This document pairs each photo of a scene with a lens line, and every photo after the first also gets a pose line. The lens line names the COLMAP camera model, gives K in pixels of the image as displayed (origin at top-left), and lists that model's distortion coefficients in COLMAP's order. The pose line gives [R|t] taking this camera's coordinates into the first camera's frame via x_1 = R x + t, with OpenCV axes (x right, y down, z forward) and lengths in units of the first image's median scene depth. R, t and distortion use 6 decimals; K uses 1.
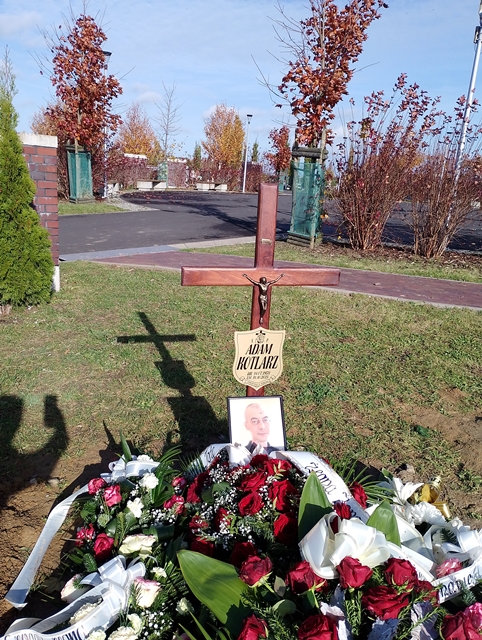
lens RADIAL K [[516.7, 0, 239.8], [0, 516.7, 310.9], [0, 0, 1]] dist [0.053641, -0.070769]
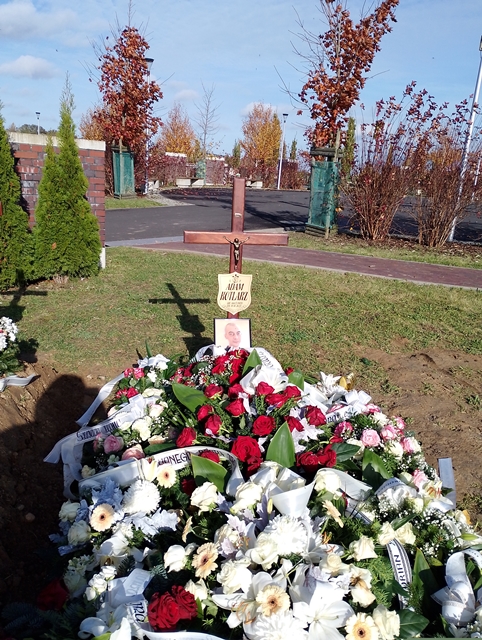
lens RADIAL K [[516.7, 0, 239.8], [0, 516.7, 310.9], [0, 0, 1]] dist [0.053641, -0.070769]
pose [[0.997110, 0.017856, -0.073843, 0.041017], [-0.017504, 0.999832, 0.005401, 0.033748], [0.073927, -0.004092, 0.997255, -0.130179]]
